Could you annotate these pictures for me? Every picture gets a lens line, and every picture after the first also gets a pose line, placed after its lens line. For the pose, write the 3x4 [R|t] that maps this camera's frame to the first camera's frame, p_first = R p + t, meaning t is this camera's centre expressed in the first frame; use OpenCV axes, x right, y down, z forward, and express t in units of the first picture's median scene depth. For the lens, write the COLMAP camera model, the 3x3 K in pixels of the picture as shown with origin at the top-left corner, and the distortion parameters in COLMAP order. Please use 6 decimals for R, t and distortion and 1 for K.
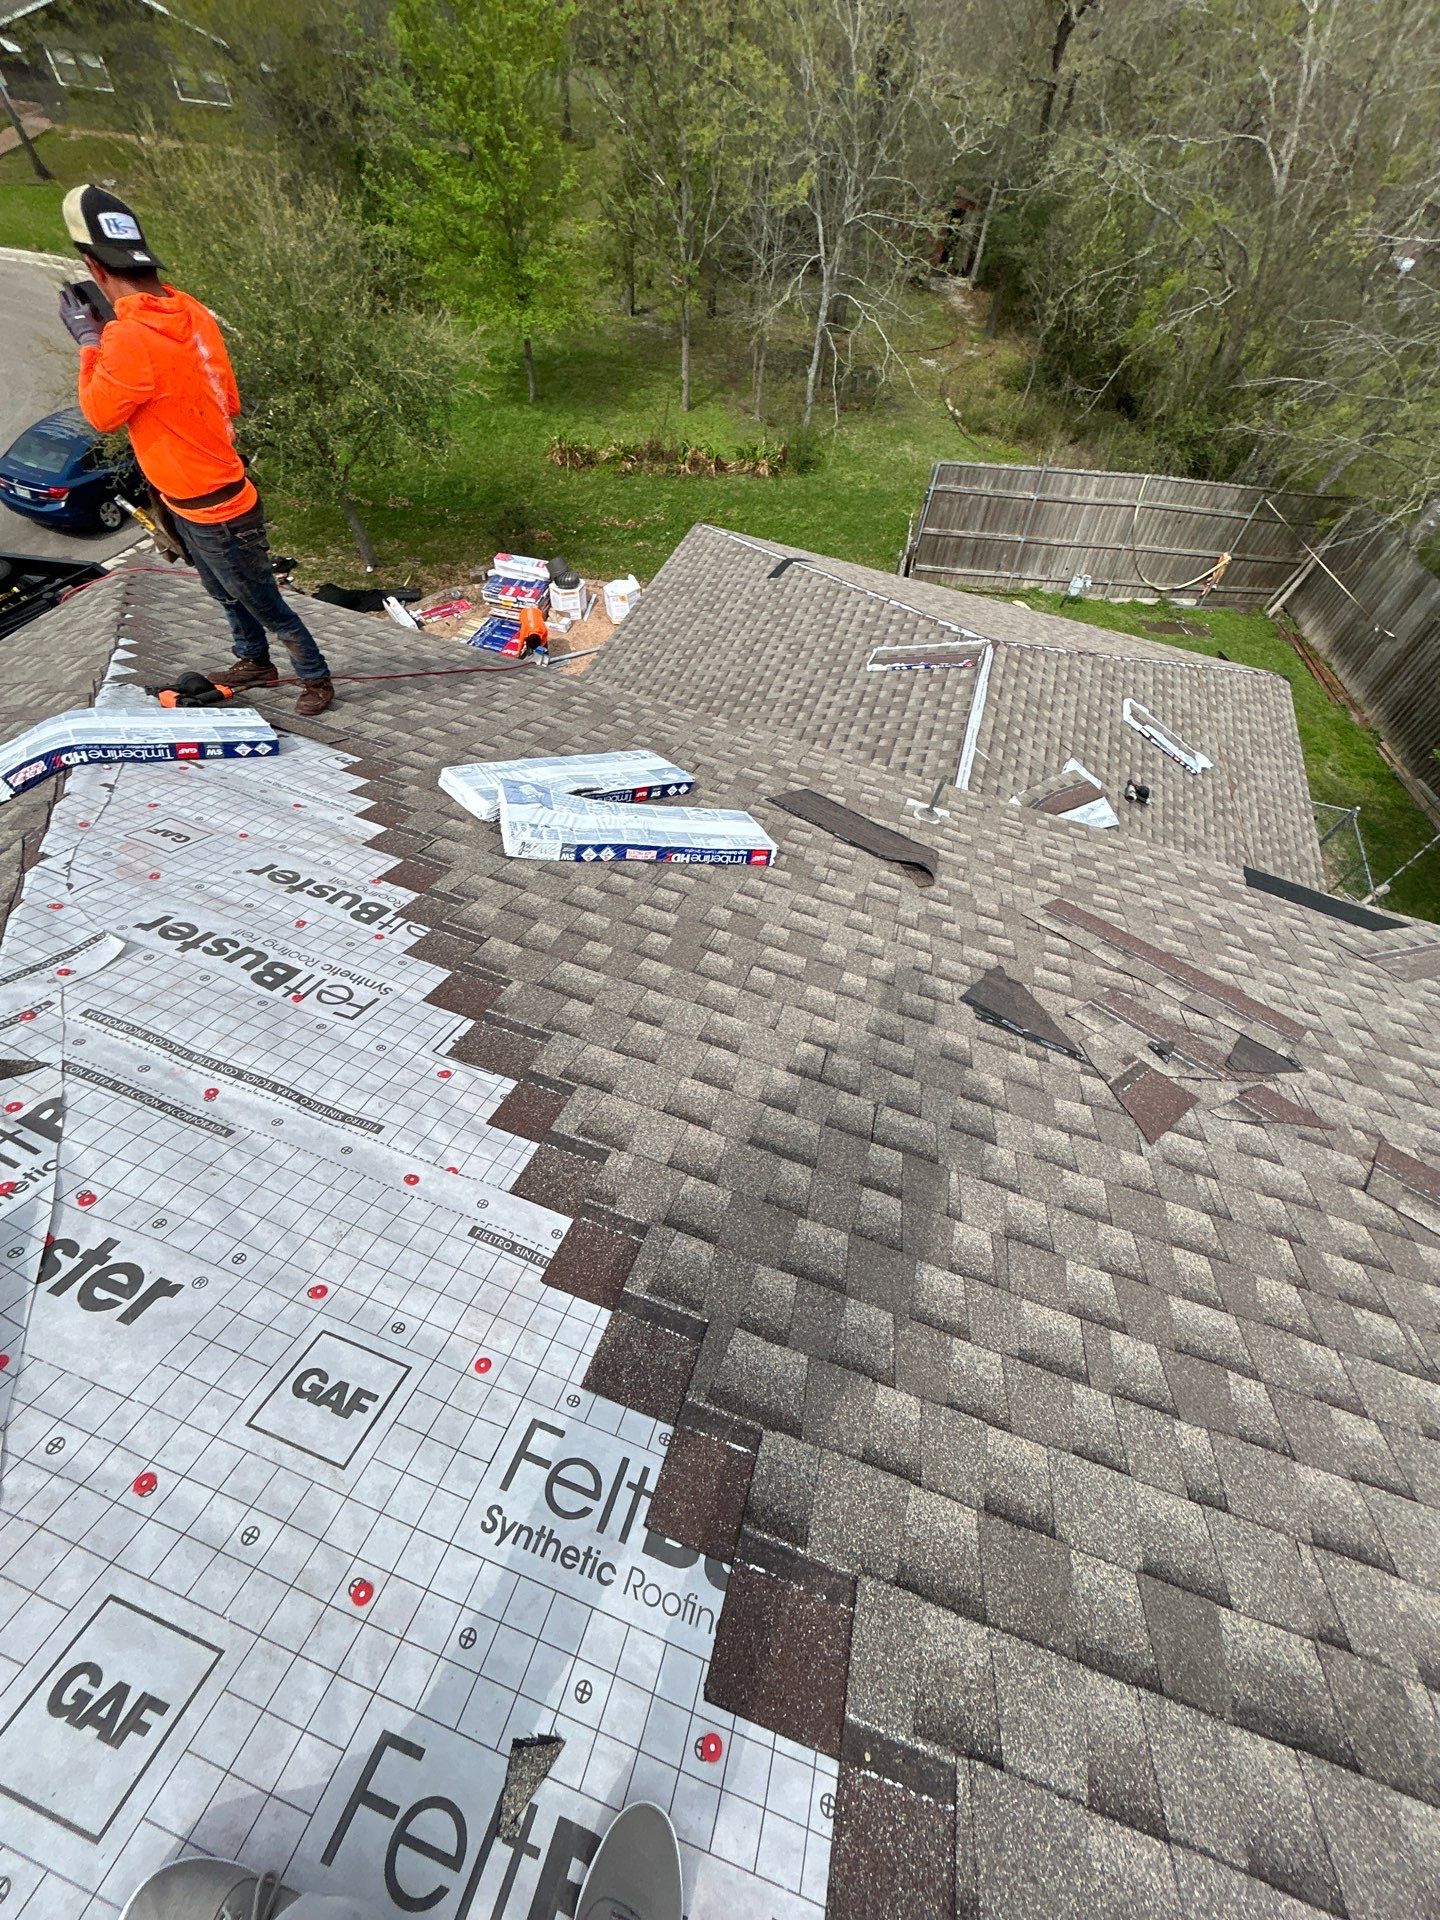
lens RADIAL K [[759.9, 0, 755.2], [0, 759.9, 951.9], [0, 0, 1]] dist [0.007288, -0.000570]
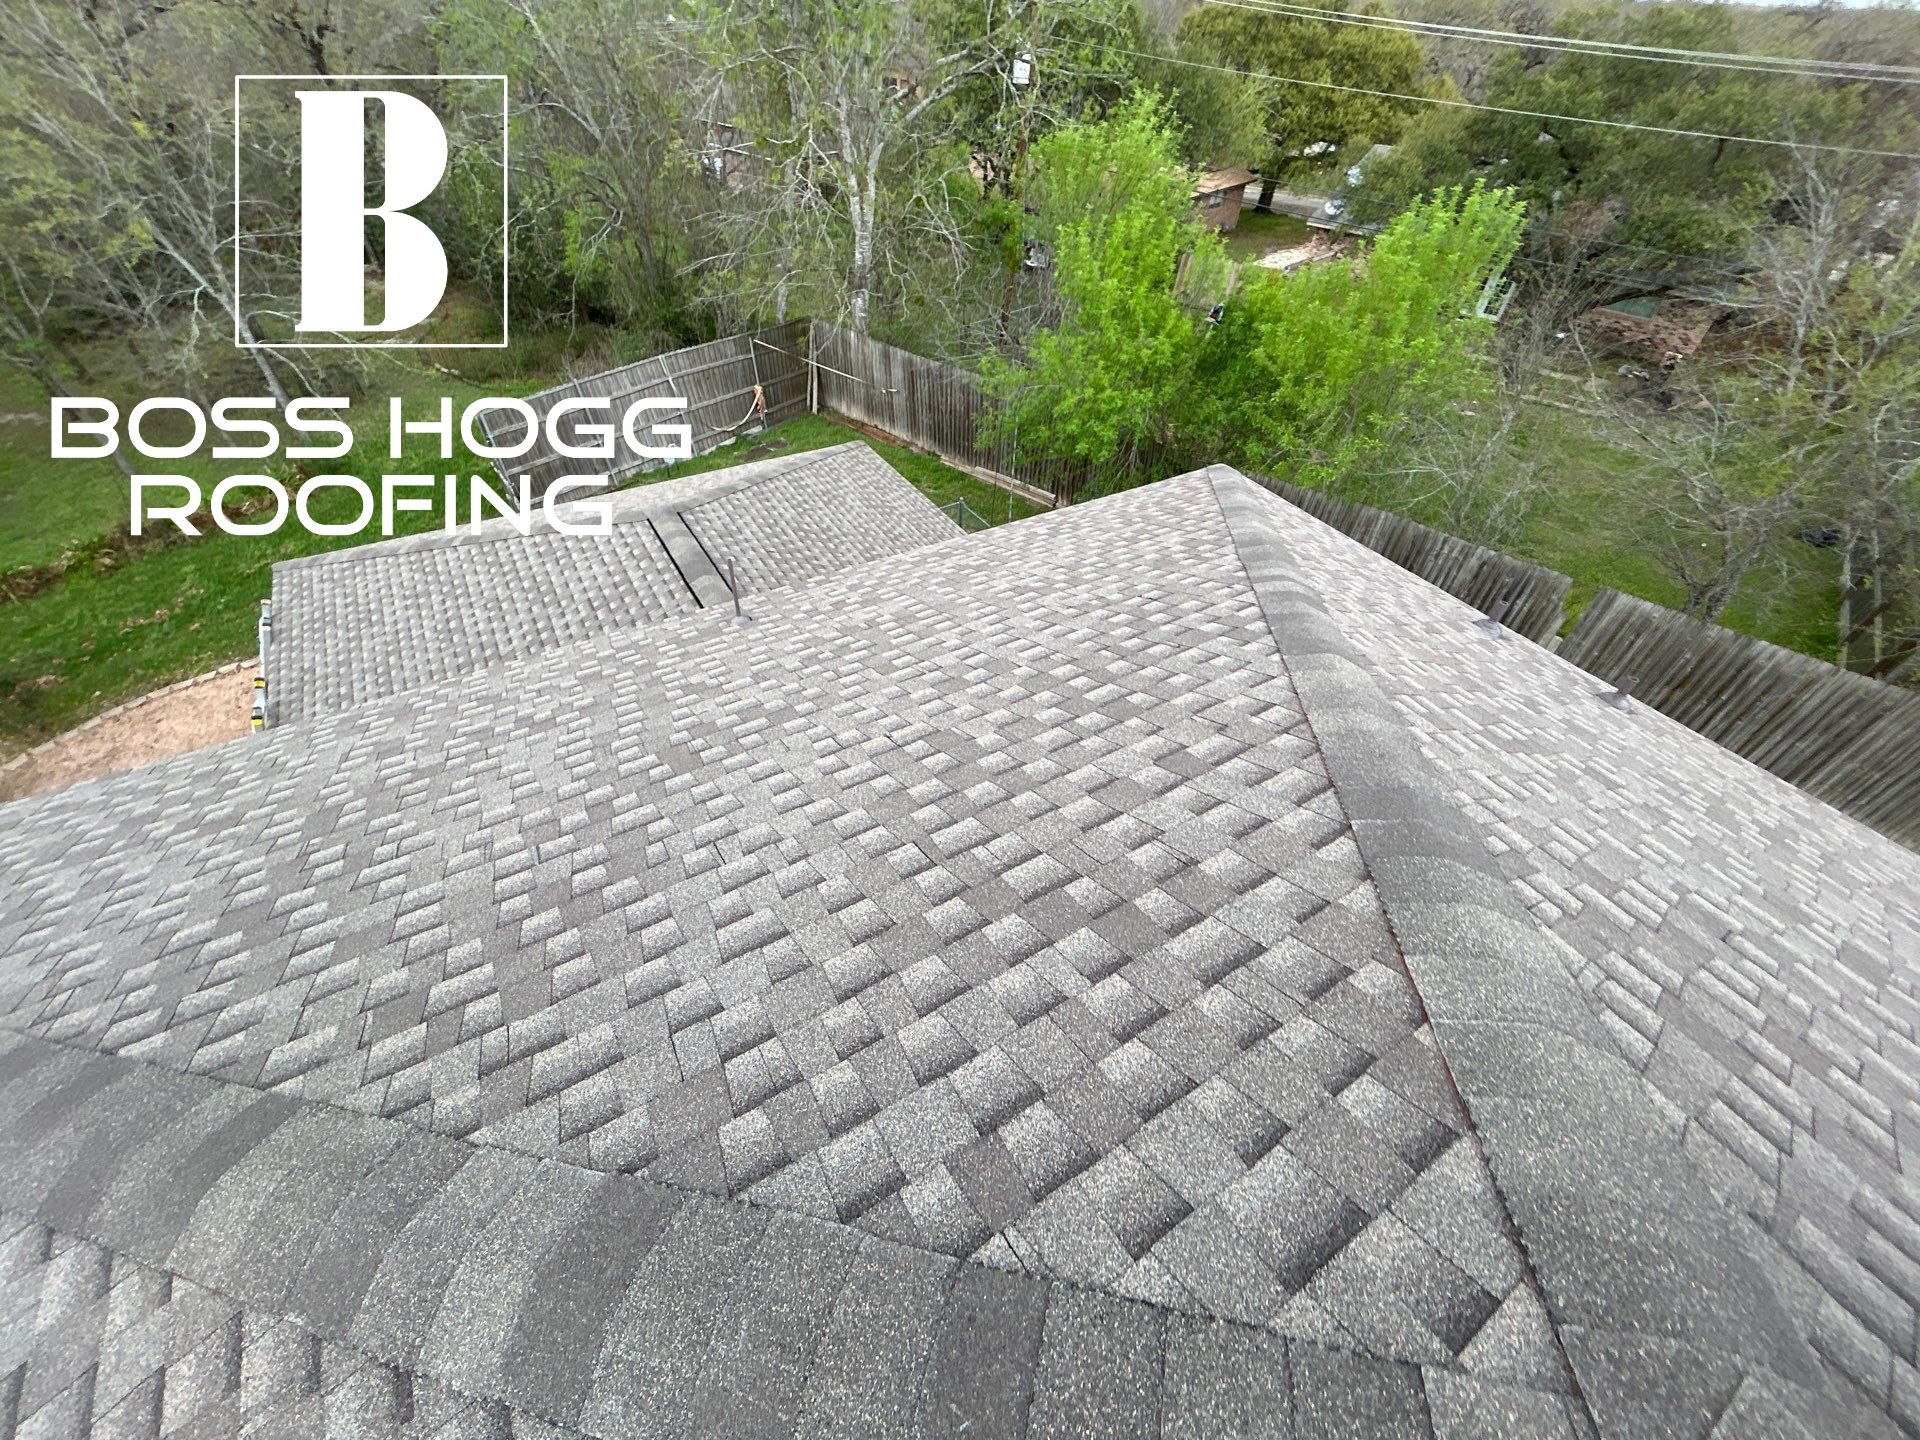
lens RADIAL K [[759.9, 0, 960.0], [0, 759.9, 720.0], [0, 0, 1]] dist [0.007288, -0.000570]
pose [[0.657973, -0.573274, 0.488291, -0.415094], [0.632142, 0.772858, 0.055554, 0.181998], [-0.409228, 0.272116, 0.870911, -0.300354]]
